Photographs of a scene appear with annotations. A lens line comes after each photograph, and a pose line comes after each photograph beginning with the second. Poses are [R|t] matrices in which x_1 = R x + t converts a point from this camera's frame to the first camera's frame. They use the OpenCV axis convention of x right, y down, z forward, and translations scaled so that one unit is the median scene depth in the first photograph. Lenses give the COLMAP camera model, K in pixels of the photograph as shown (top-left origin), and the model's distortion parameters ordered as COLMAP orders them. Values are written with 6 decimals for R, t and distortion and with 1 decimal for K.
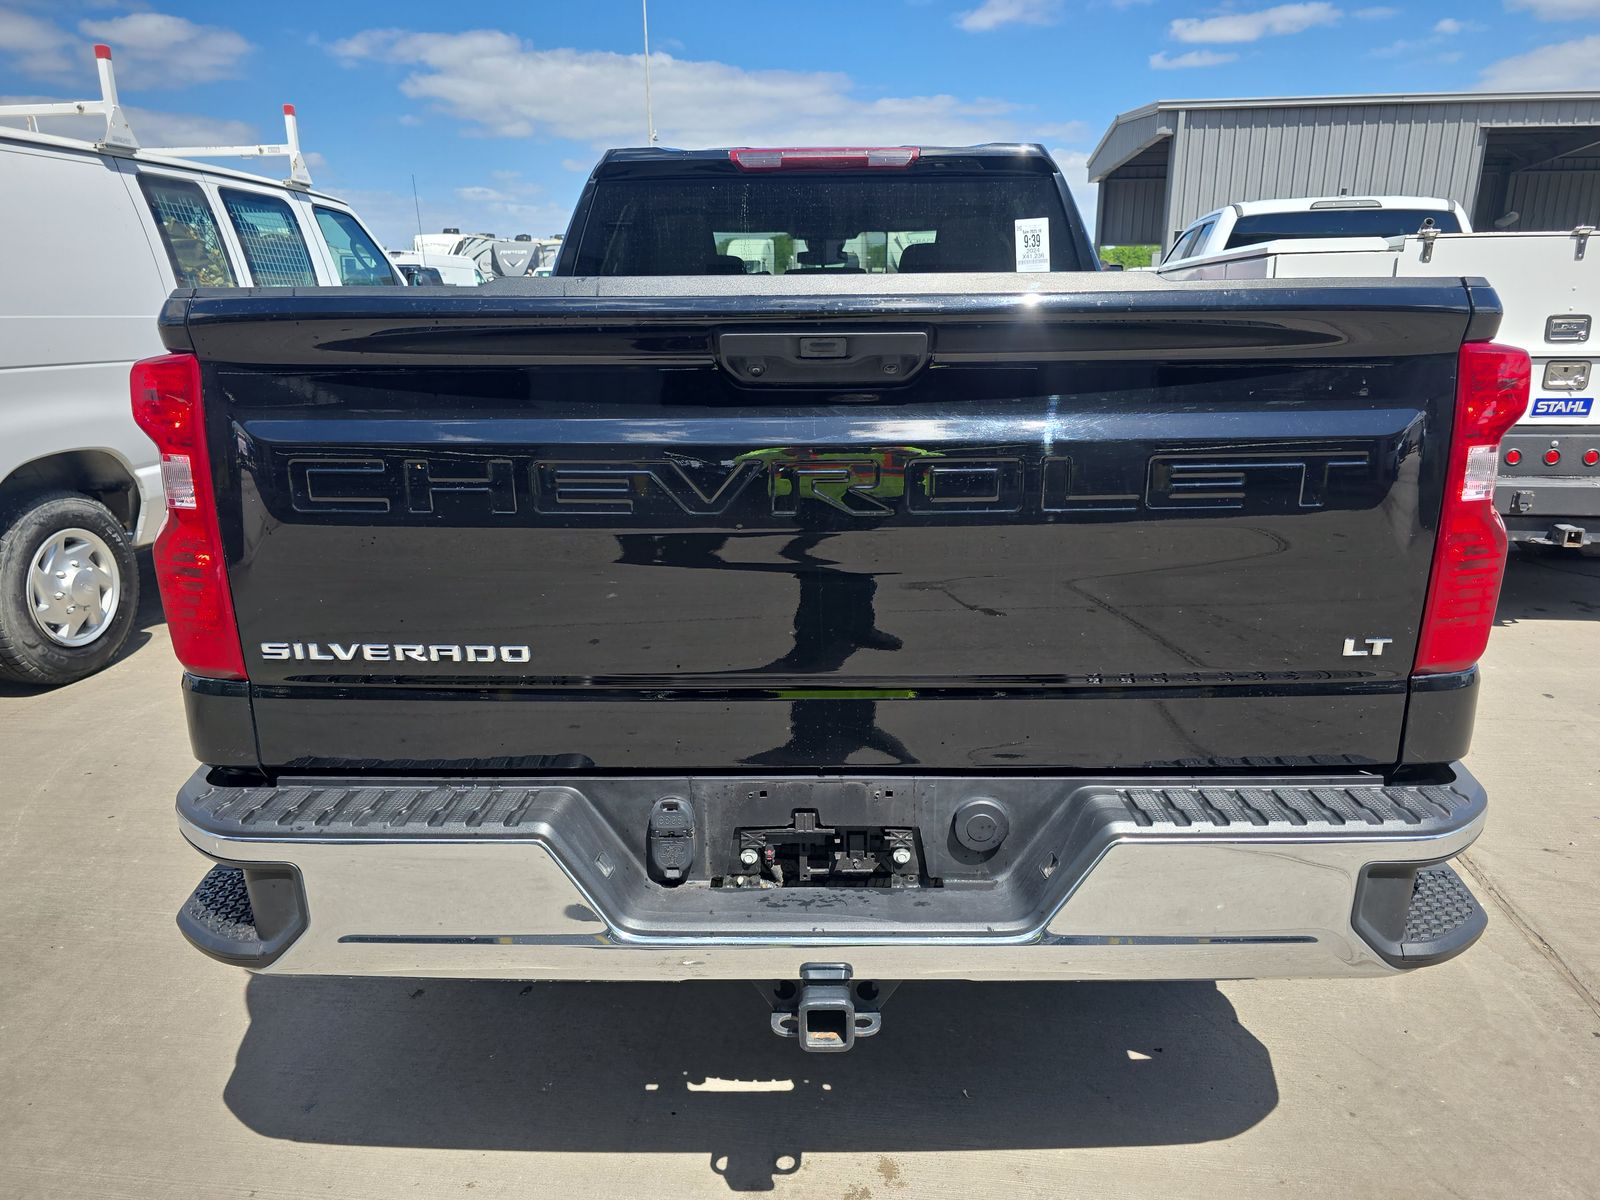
lens RADIAL K [[1078.3, 0, 812.1], [0, 1078.3, 592.1], [0, 0, 1]] dist [0.040283, -0.033532]
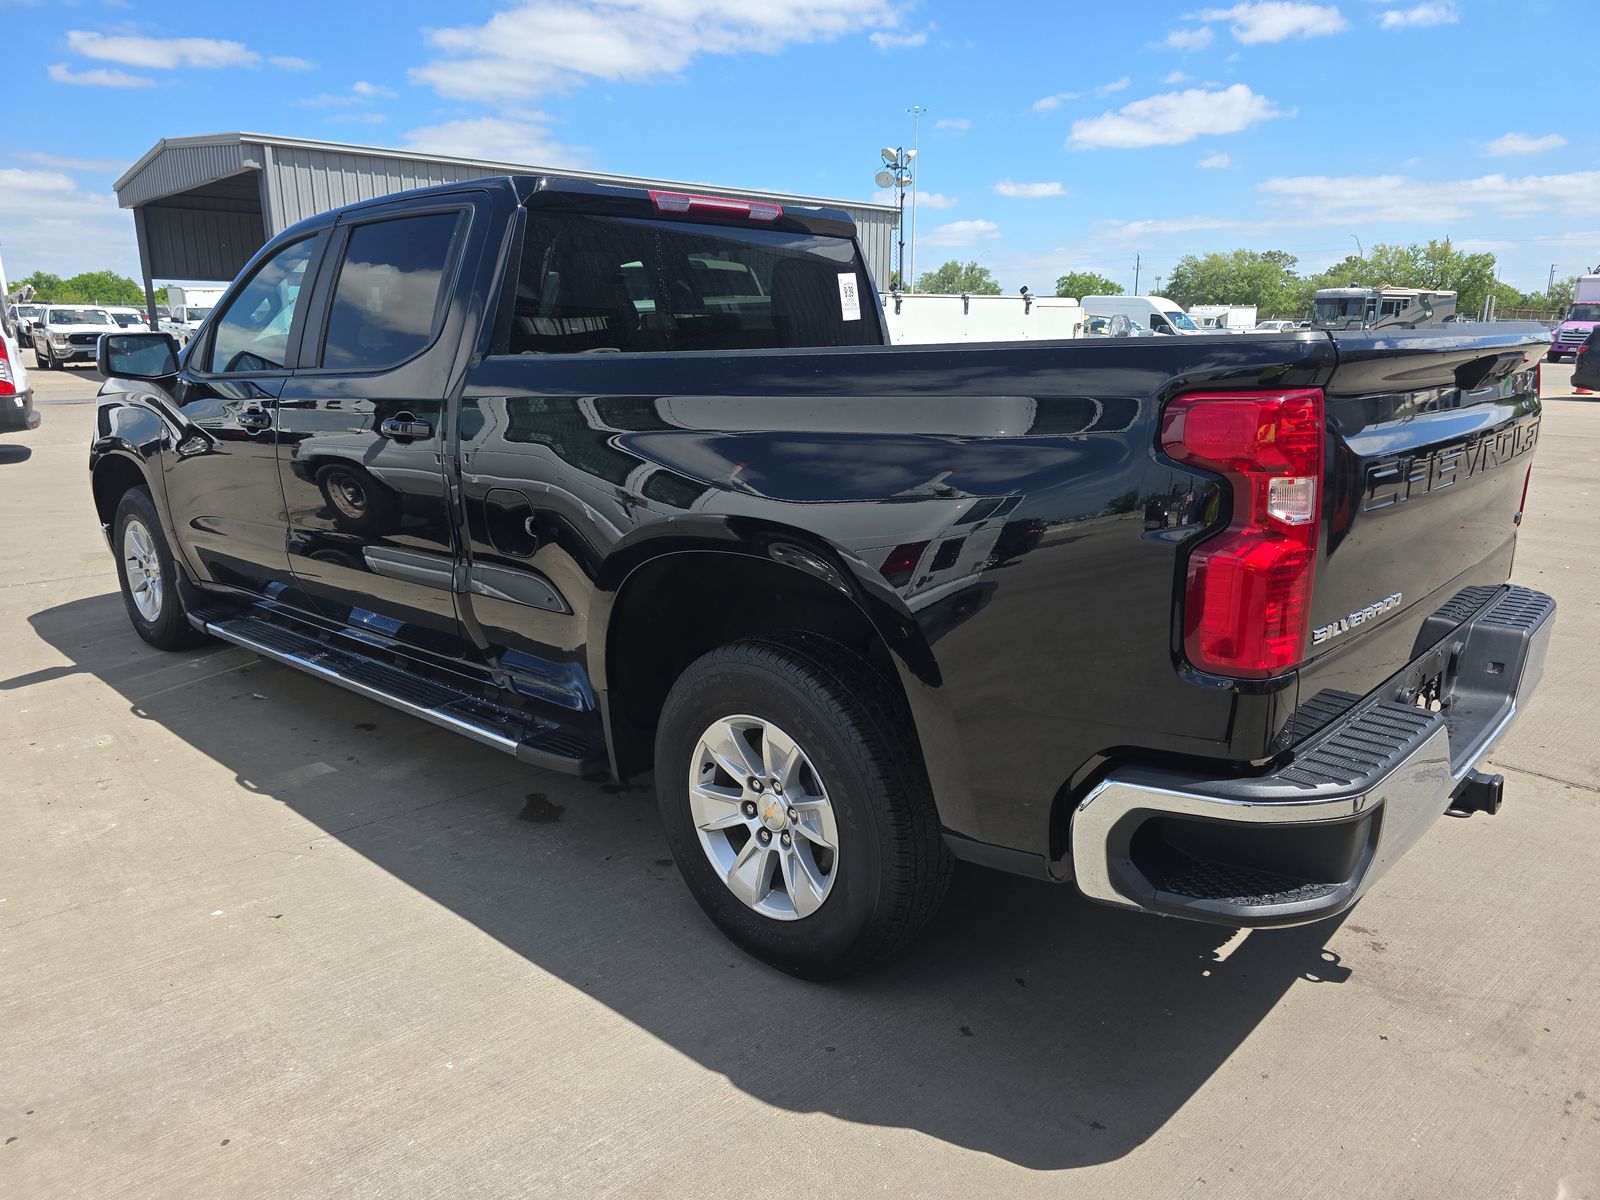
lens RADIAL K [[1078.3, 0, 795.8], [0, 1078.3, 613.8], [0, 0, 1]] dist [0.040283, -0.033532]
pose [[0.671283, -0.184096, 0.717975, -0.113981], [0.196351, 0.978225, 0.067244, -0.010770], [-0.714721, 0.095836, 0.692813, 0.038956]]
